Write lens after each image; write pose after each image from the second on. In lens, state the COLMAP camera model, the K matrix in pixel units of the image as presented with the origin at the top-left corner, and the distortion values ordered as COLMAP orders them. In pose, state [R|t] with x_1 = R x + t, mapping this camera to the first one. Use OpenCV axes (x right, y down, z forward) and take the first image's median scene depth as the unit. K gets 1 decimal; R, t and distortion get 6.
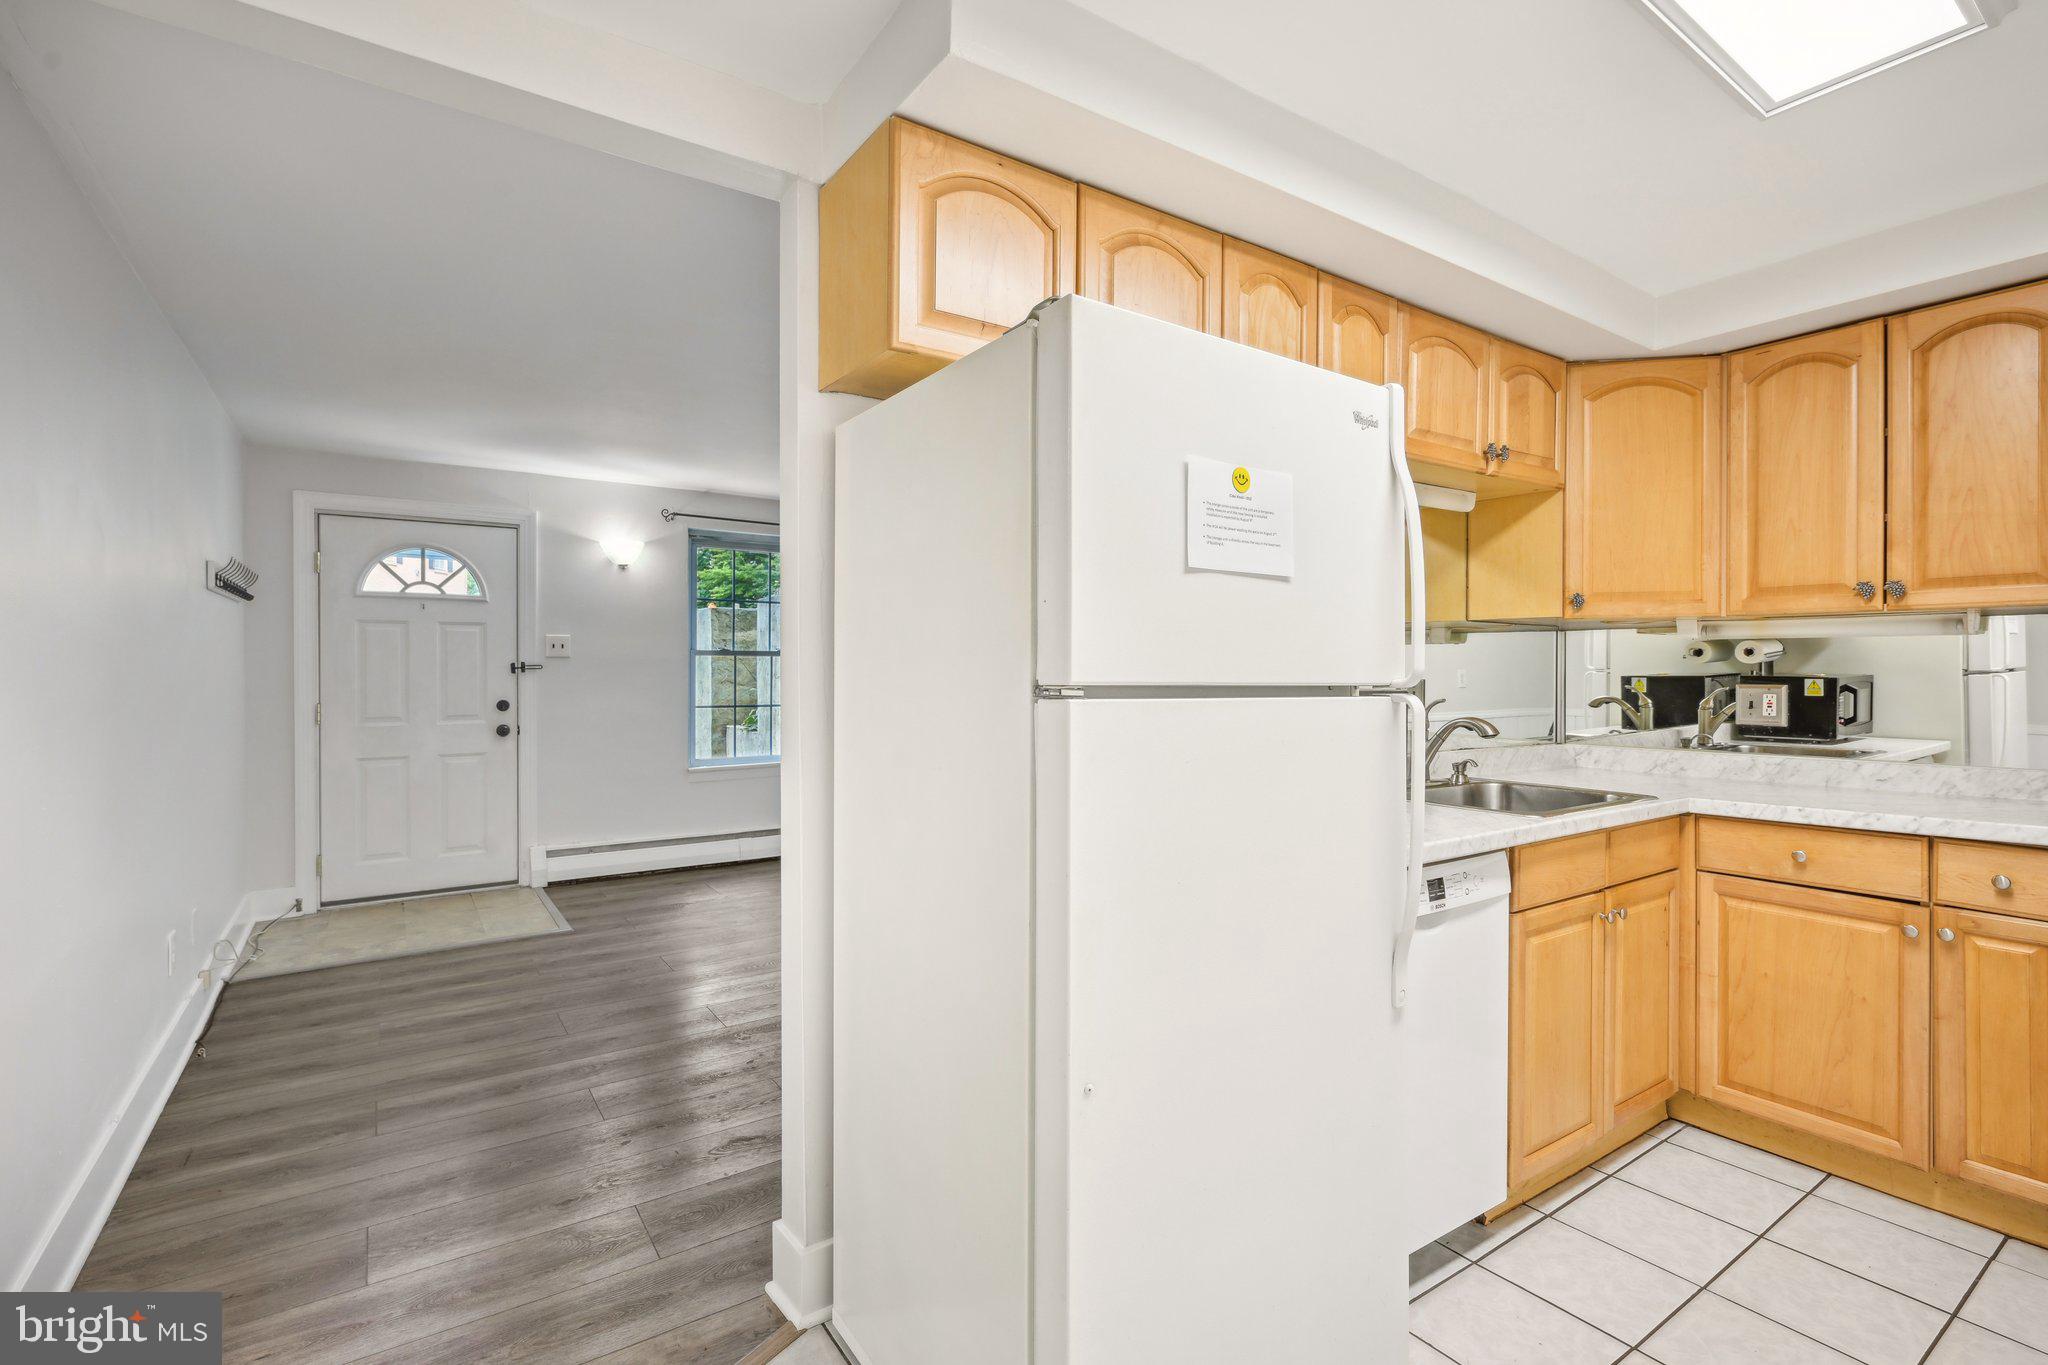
lens RADIAL K [[929.3, 0, 1014.7], [0, 929.3, 671.4], [0, 0, 1]] dist [0.001661, -0.000332]
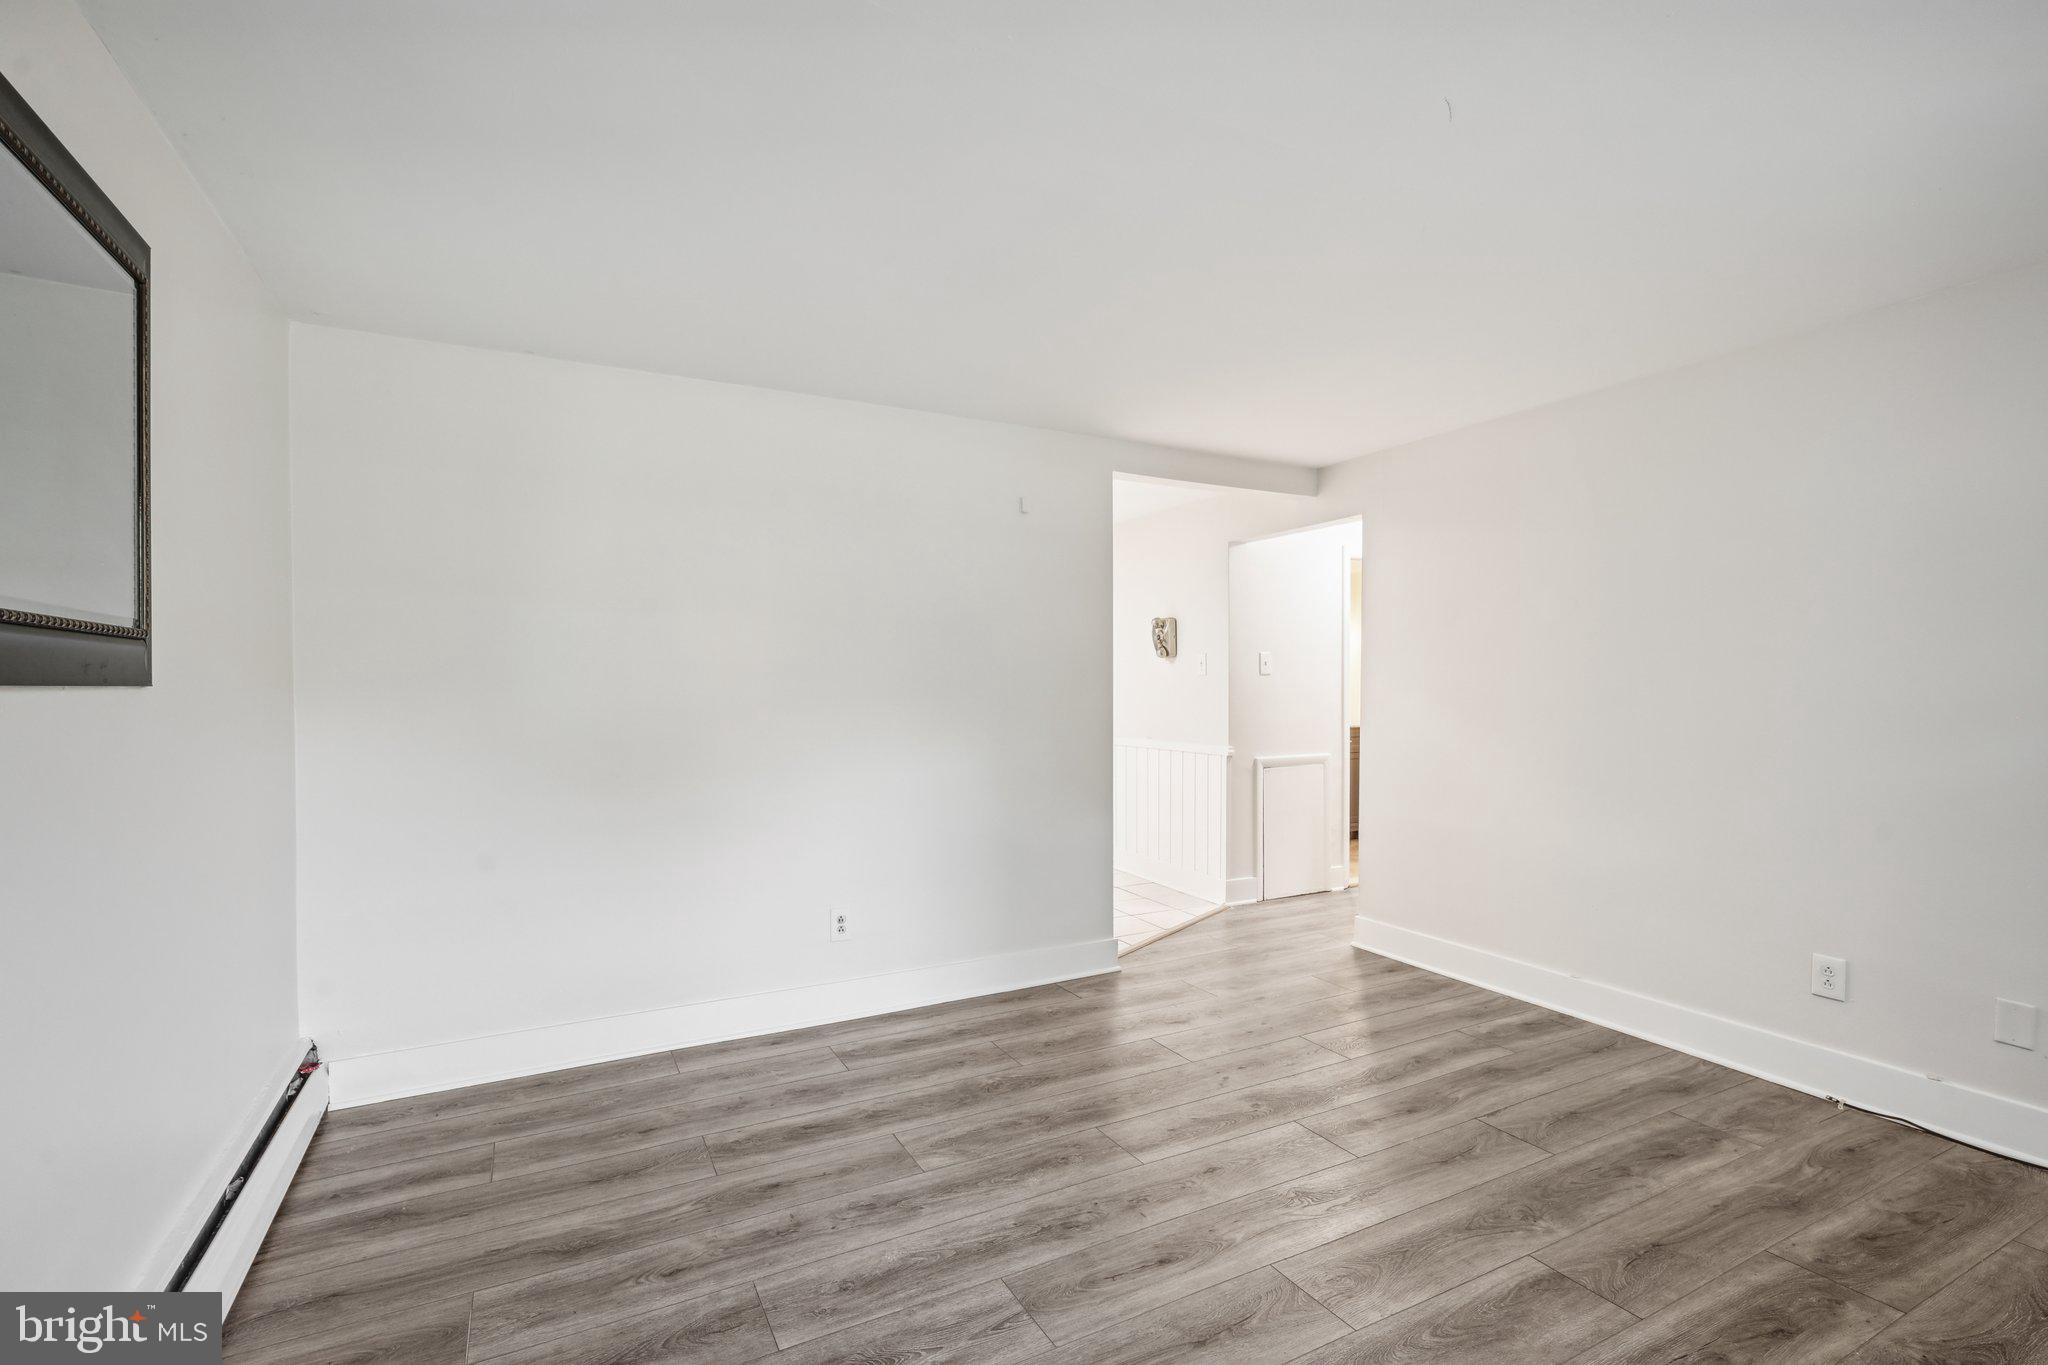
lens RADIAL K [[929.3, 0, 1005.3], [0, 929.3, 712.2], [0, 0, 1]] dist [0.001661, -0.000332]
pose [[-0.992062, -0.000553, 0.125750, -0.113668], [0.004212, 0.999283, 0.037618, -0.006140], [-0.125681, 0.037849, -0.991348, 1.284332]]
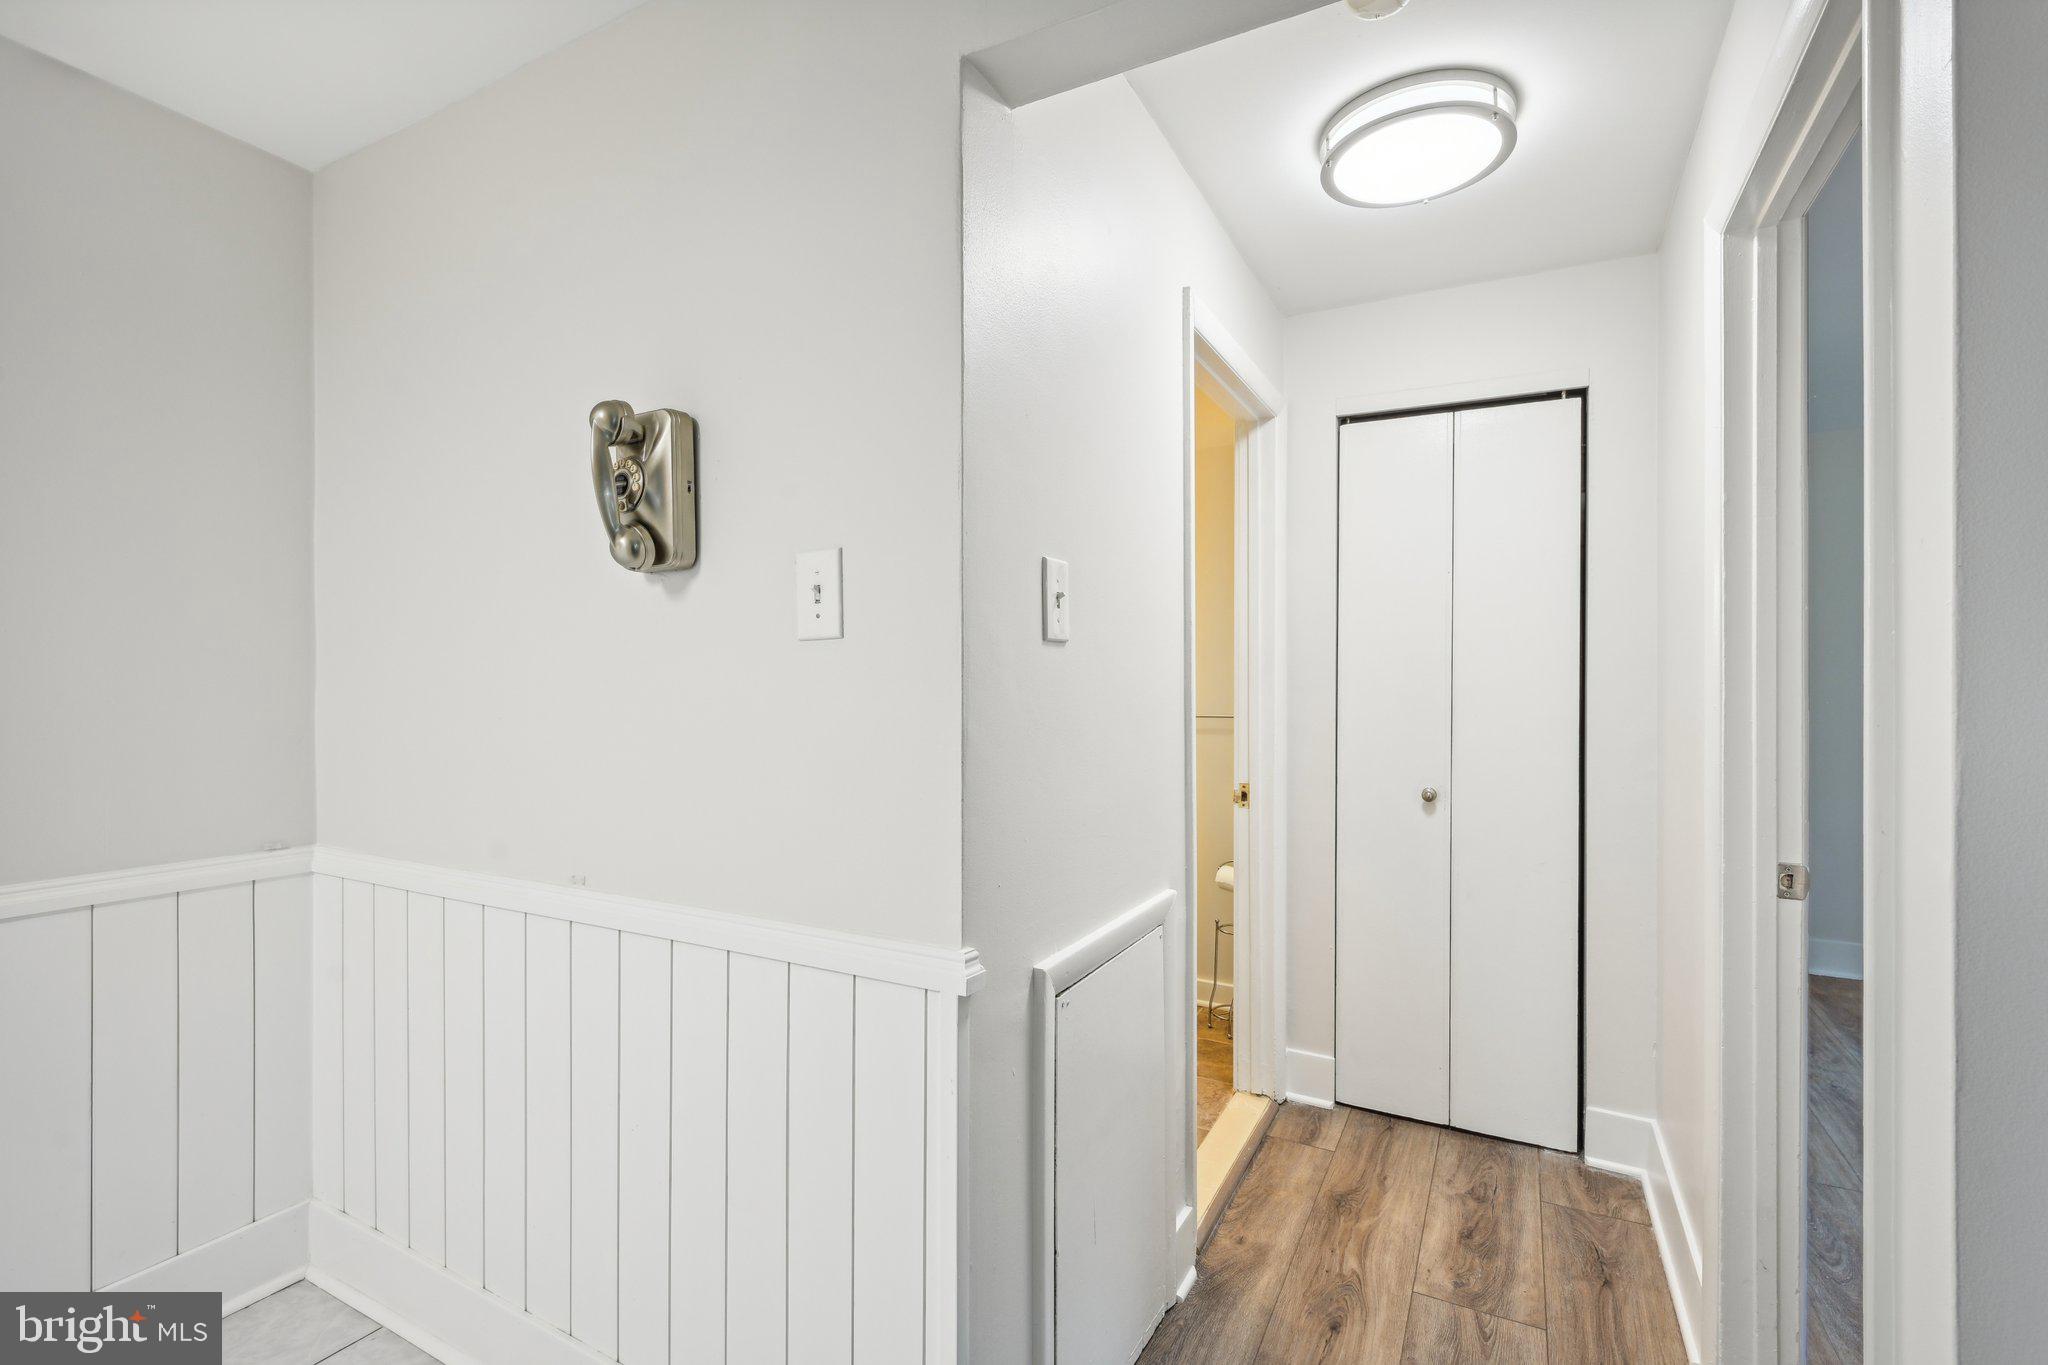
lens RADIAL K [[929.3, 0, 994.1], [0, 929.3, 668.1], [0, 0, 1]] dist [0.001661, -0.000332]
pose [[-0.894798, -0.005639, -0.446436, -0.133628], [-0.007437, 0.999970, 0.002274, -0.000091], [0.446410, 0.005355, -0.894812, 0.380774]]
